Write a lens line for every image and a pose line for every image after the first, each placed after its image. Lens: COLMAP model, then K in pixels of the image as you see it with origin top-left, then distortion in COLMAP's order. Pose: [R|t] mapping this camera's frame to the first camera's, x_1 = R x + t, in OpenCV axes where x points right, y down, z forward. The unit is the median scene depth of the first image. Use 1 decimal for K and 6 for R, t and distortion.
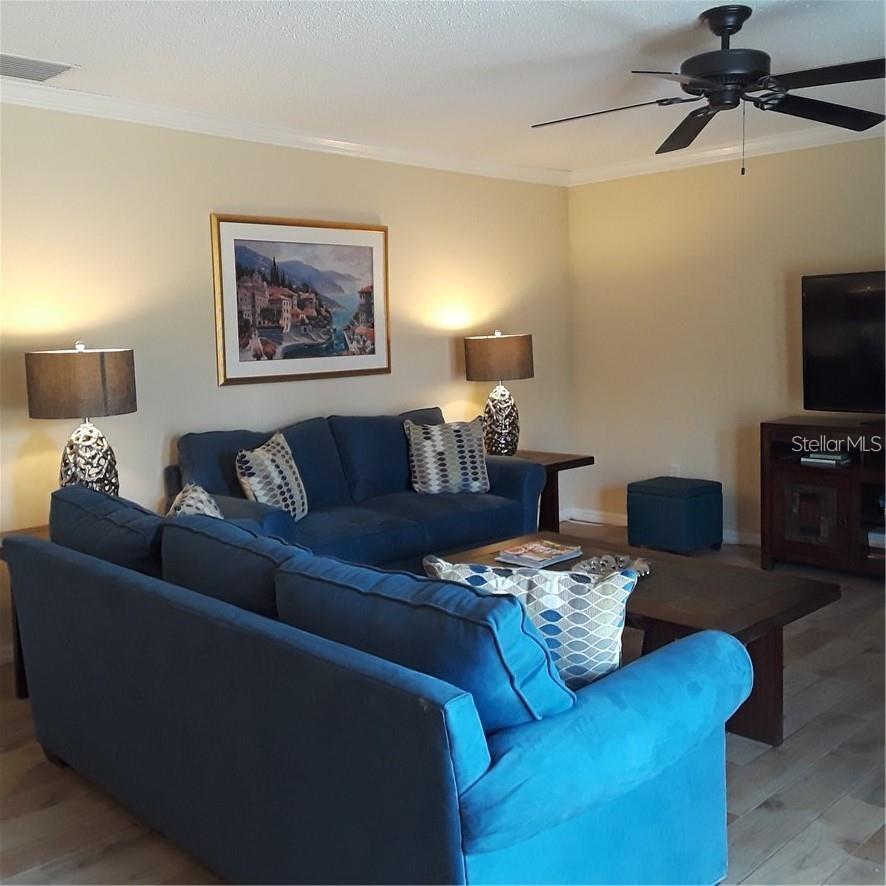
lens RADIAL K [[969.2, 0, 441.5], [0, 969.2, 403.4], [0, 0, 1]] dist [0.095174, -0.001046]
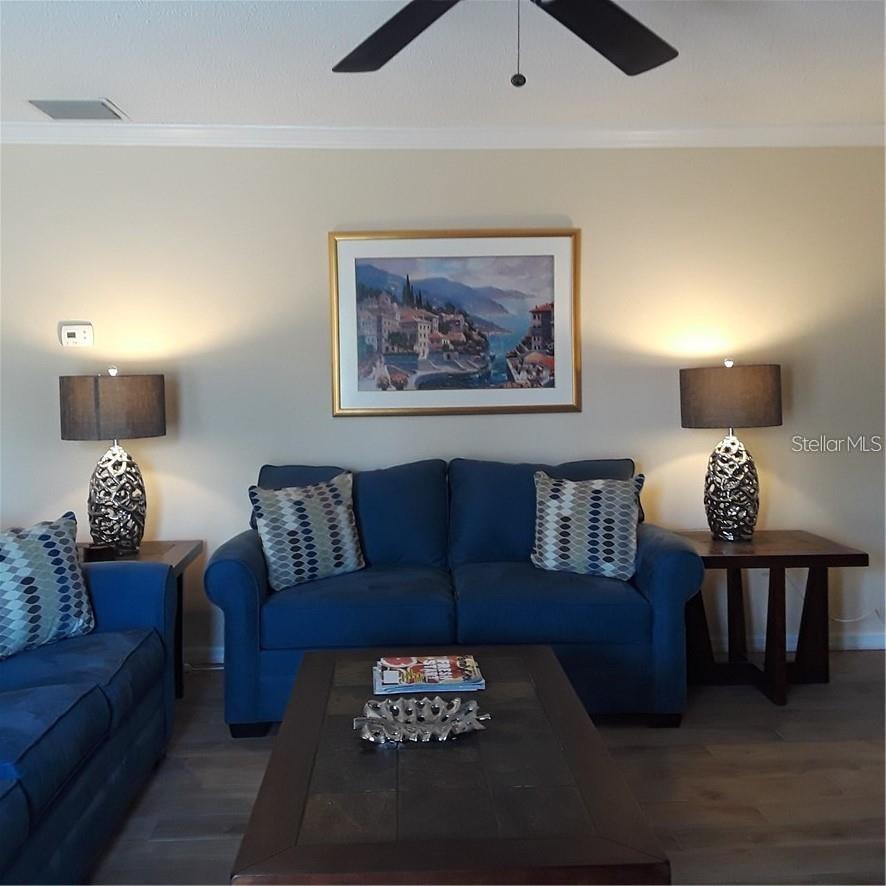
lens RADIAL K [[969.2, 0, 441.5], [0, 969.2, 403.4], [0, 0, 1]] dist [0.095174, -0.001046]
pose [[0.738372, 0.035701, -0.673448, 0.436917], [-0.057761, 0.998276, -0.010409, -0.025350], [0.671915, 0.046585, 0.739161, 0.363121]]
